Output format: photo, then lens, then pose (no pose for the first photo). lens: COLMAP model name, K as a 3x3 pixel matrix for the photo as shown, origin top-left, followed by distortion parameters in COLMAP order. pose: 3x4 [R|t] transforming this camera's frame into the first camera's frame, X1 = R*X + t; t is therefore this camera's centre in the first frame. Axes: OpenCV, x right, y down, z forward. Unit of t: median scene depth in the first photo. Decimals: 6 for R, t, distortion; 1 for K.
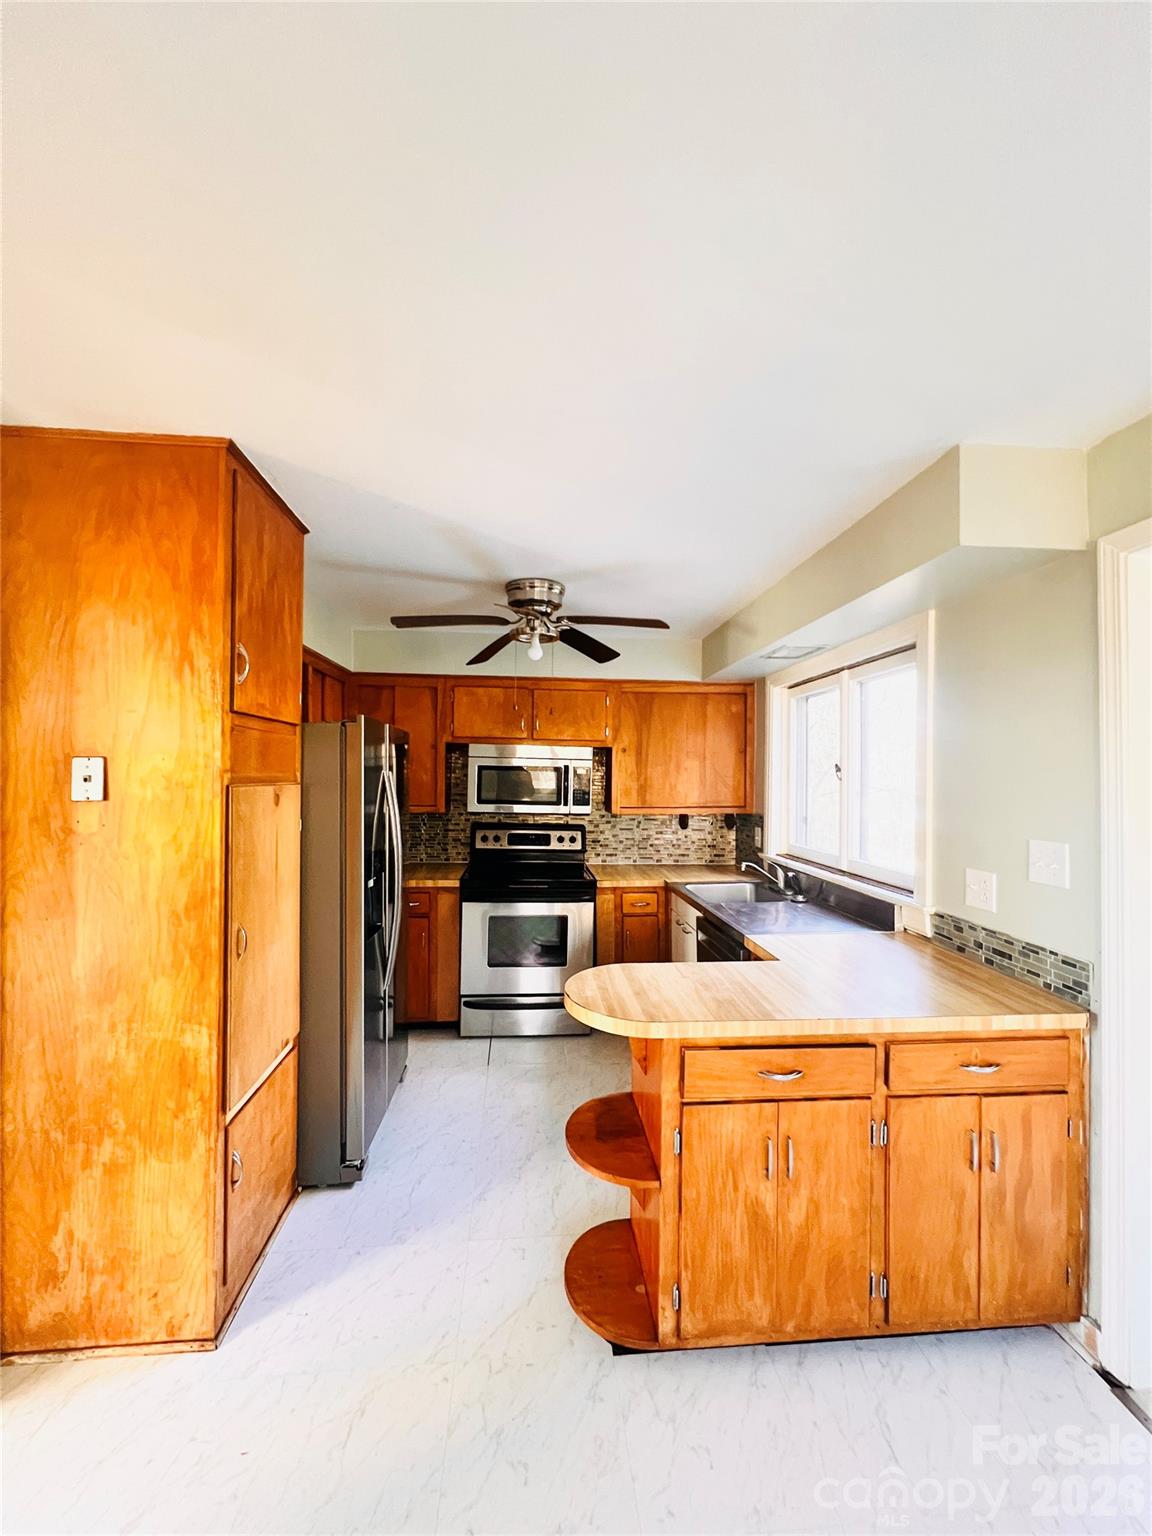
lens RADIAL K [[613.5, 0, 576.0], [0, 613.5, 768.0], [0, 0, 1]] dist [-0.002608, 0.000281]
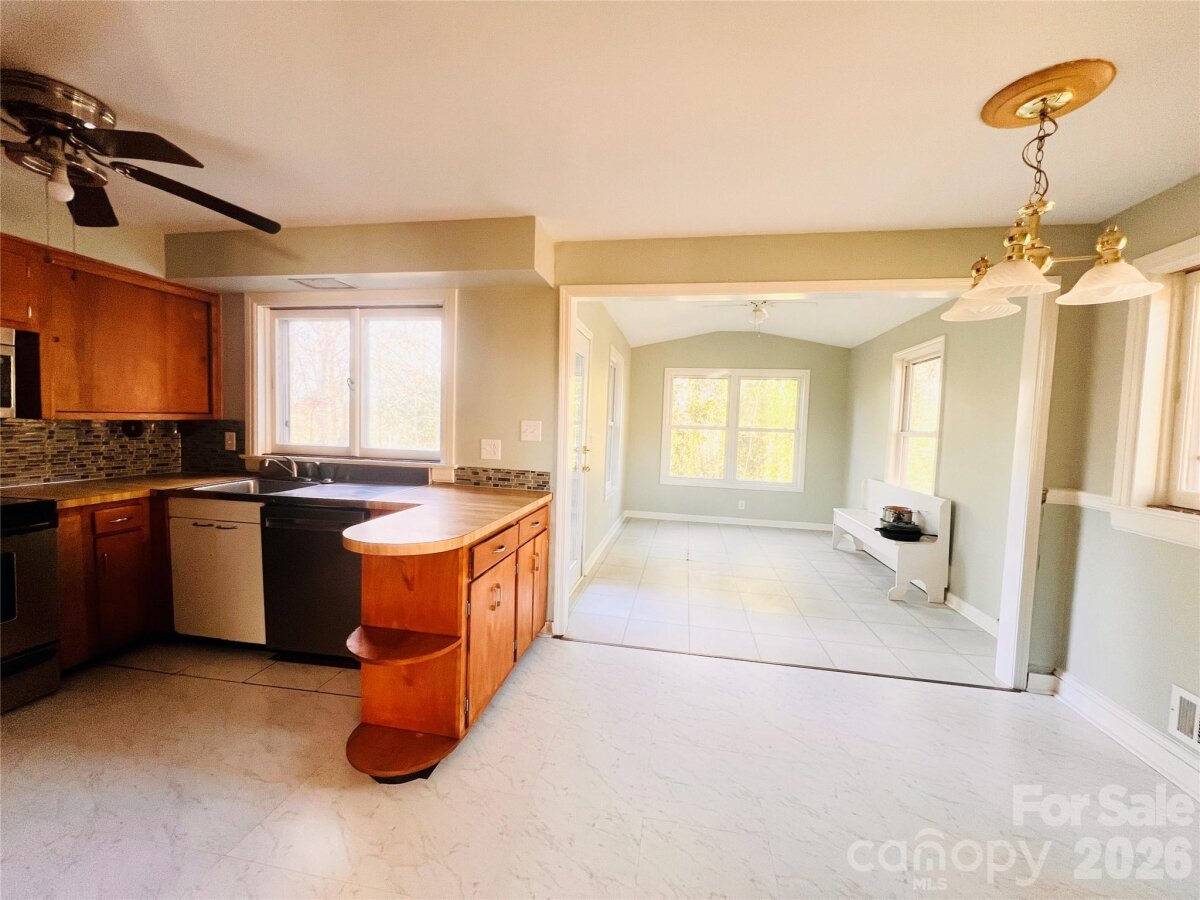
lens RADIAL K [[477.7, 0, 600.0], [0, 477.7, 450.0], [0, 0, 1]] dist [0.004429, 0.000183]
pose [[0.268924, -0.061848, 0.961174, -0.598353], [-0.040069, 0.996354, 0.075323, 0.066413], [-0.962327, -0.058770, 0.265466, 0.248117]]
